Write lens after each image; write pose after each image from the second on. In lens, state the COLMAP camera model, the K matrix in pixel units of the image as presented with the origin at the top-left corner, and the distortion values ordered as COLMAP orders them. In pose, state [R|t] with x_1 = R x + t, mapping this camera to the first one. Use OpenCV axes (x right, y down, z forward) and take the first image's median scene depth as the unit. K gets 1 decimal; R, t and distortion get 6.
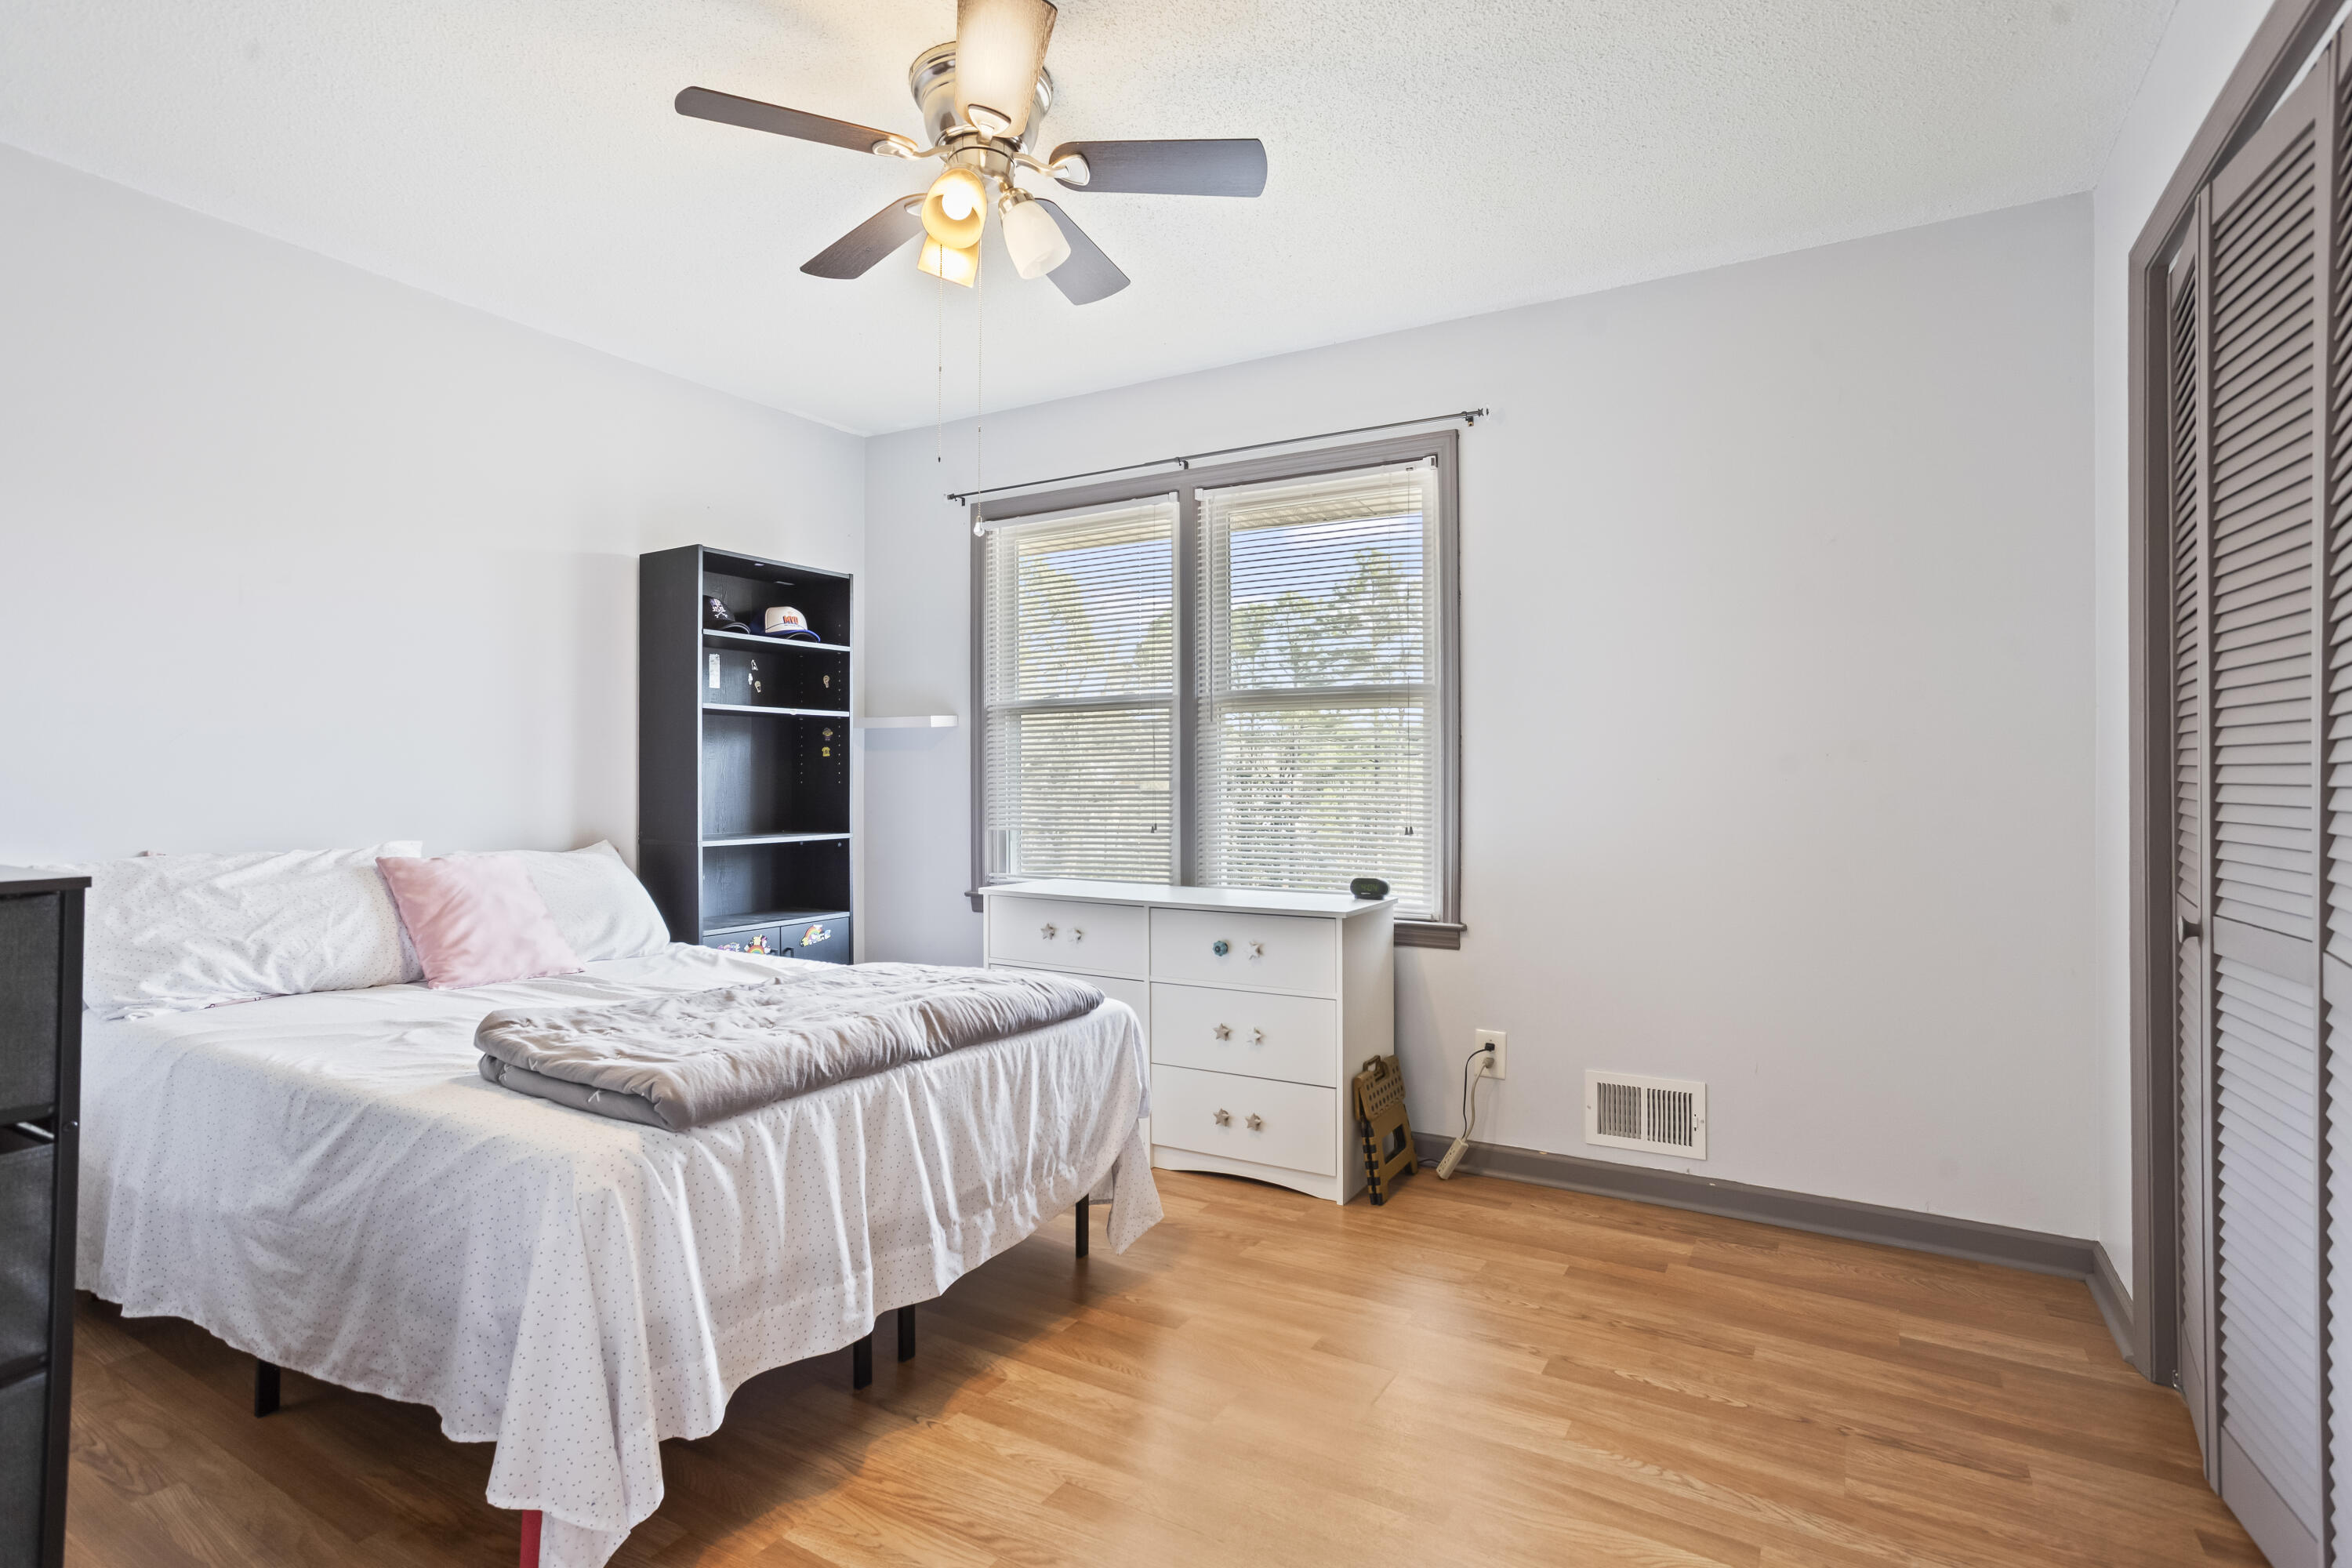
lens RADIAL K [[1142.1, 0, 1178.2], [0, 1142.1, 774.9], [0, 0, 1]] dist [-0.048596, 0.033265]
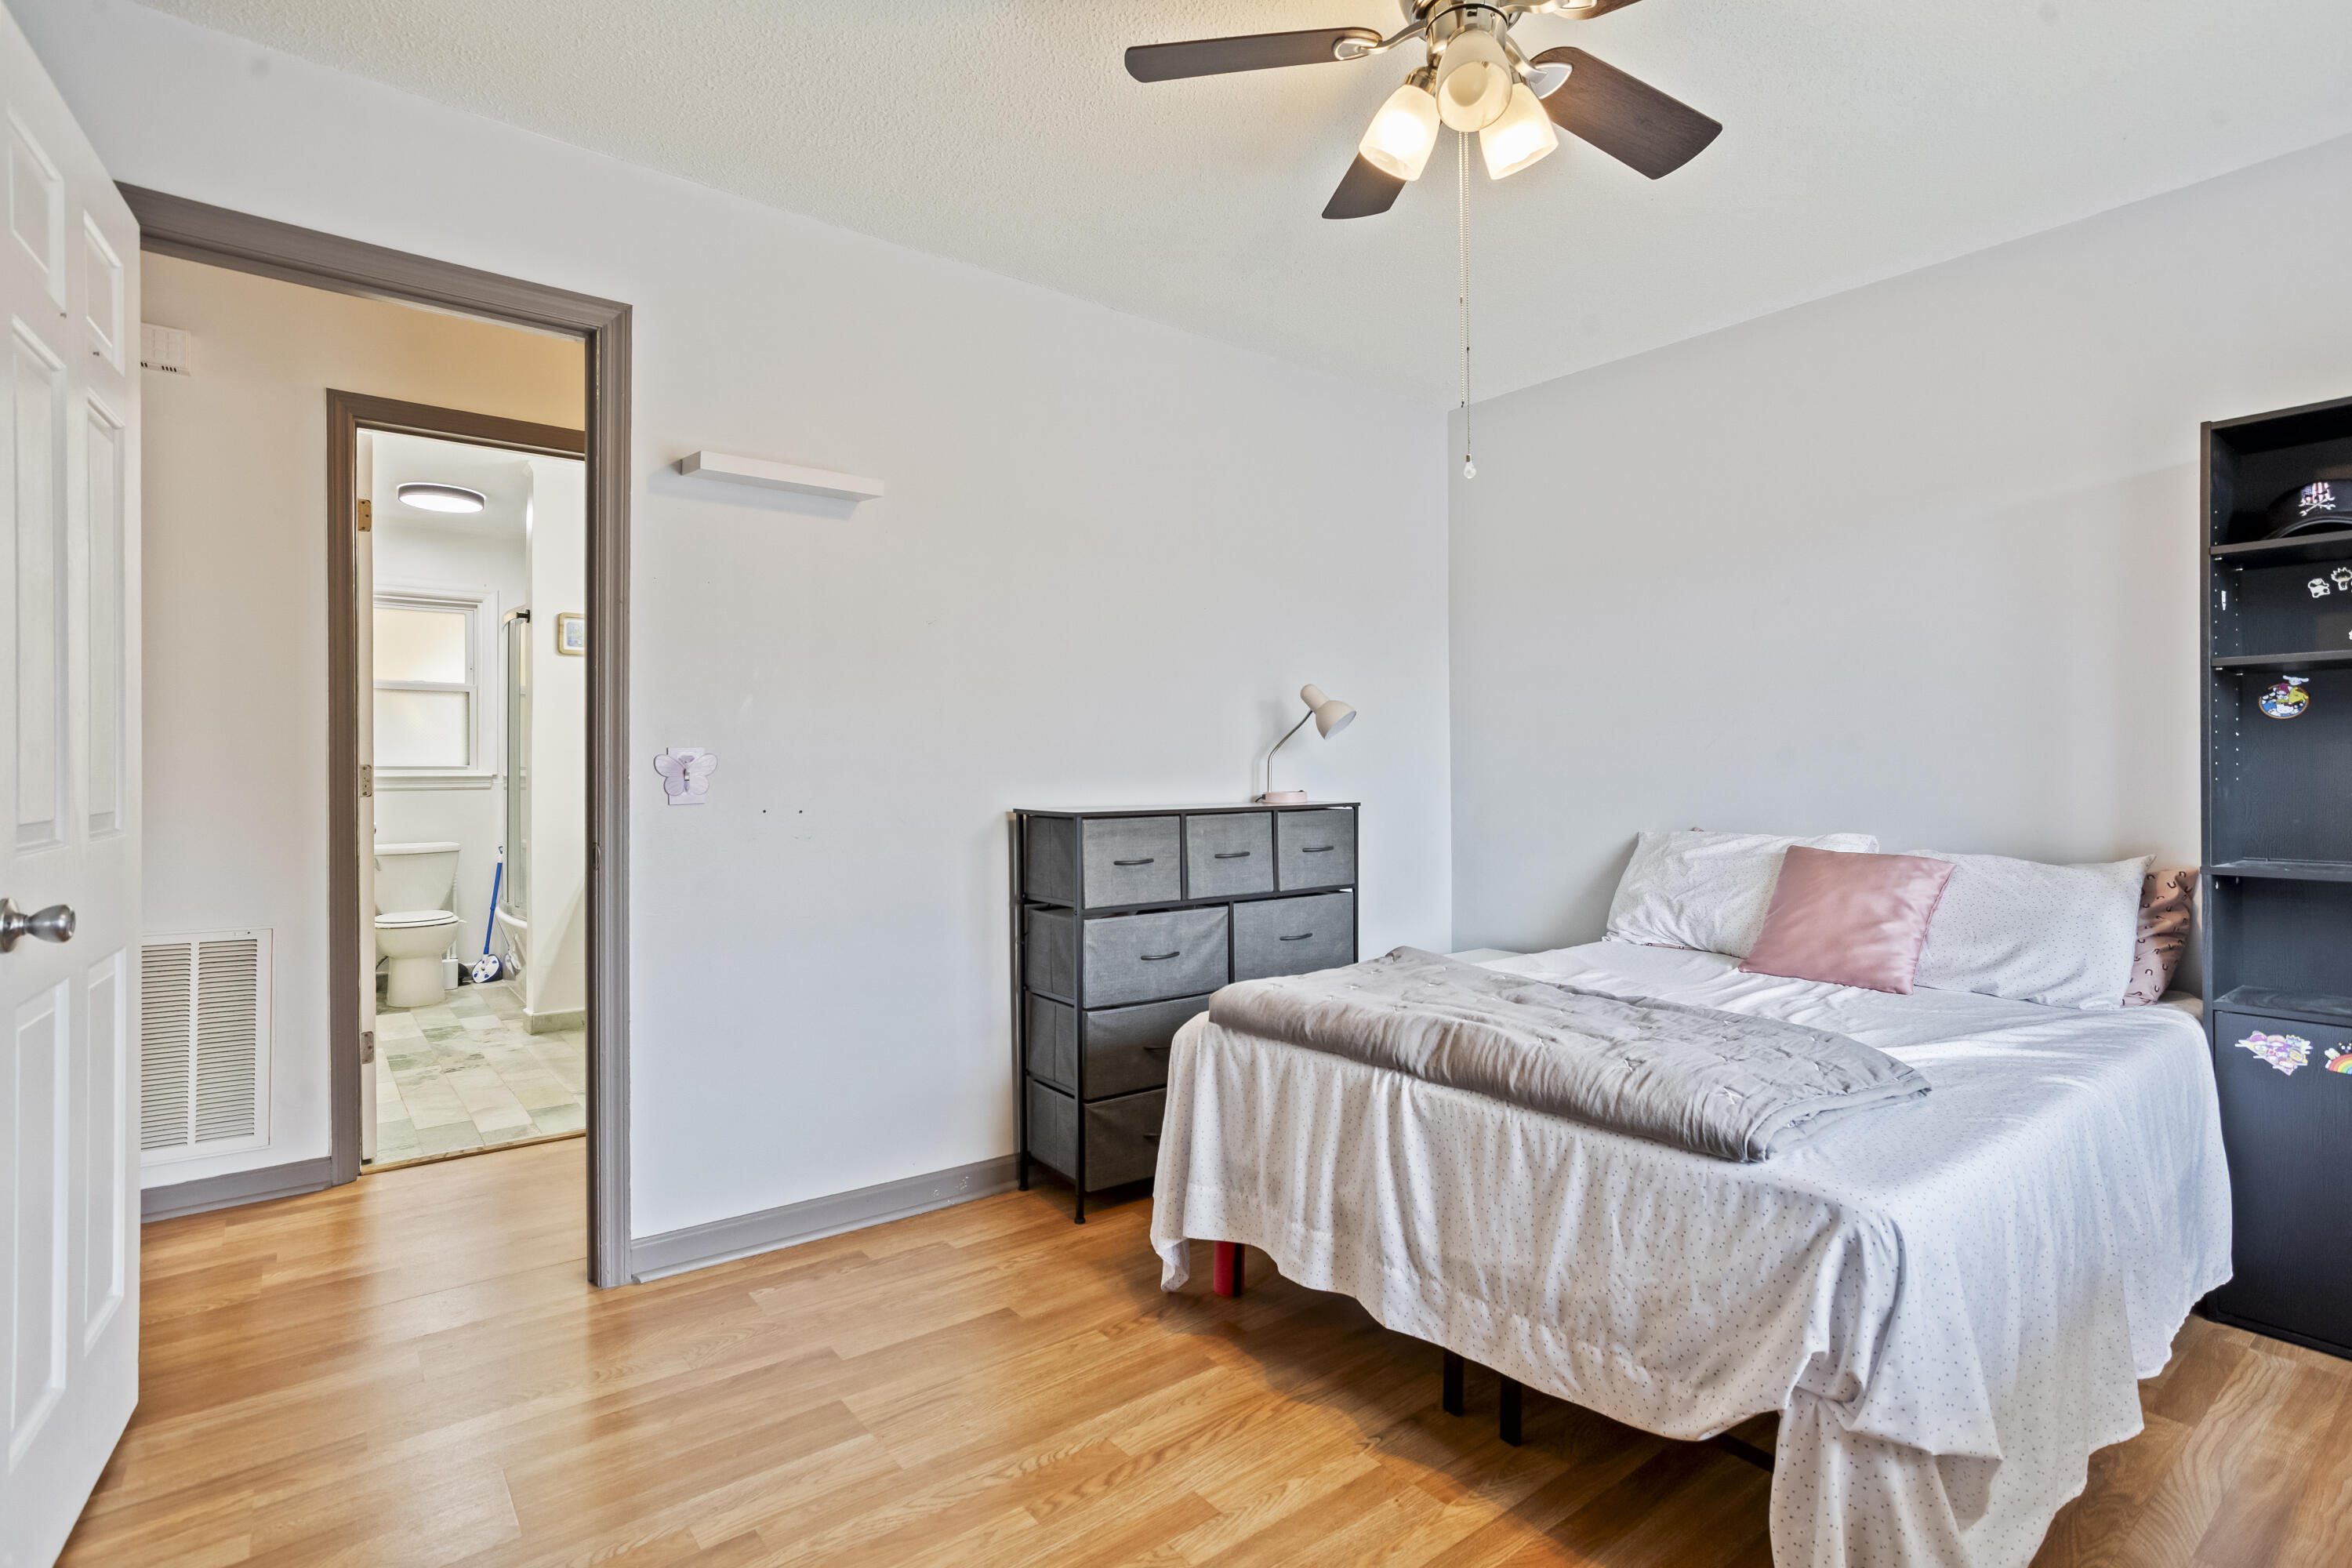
lens RADIAL K [[1142.1, 0, 1178.2], [0, 1142.1, 774.9], [0, 0, 1]] dist [-0.048596, 0.033265]
pose [[-0.351580, -0.001585, -0.936157, 0.664853], [0.006181, 0.999973, -0.004014, 0.008825], [0.936137, -0.007198, -0.351561, 1.081865]]
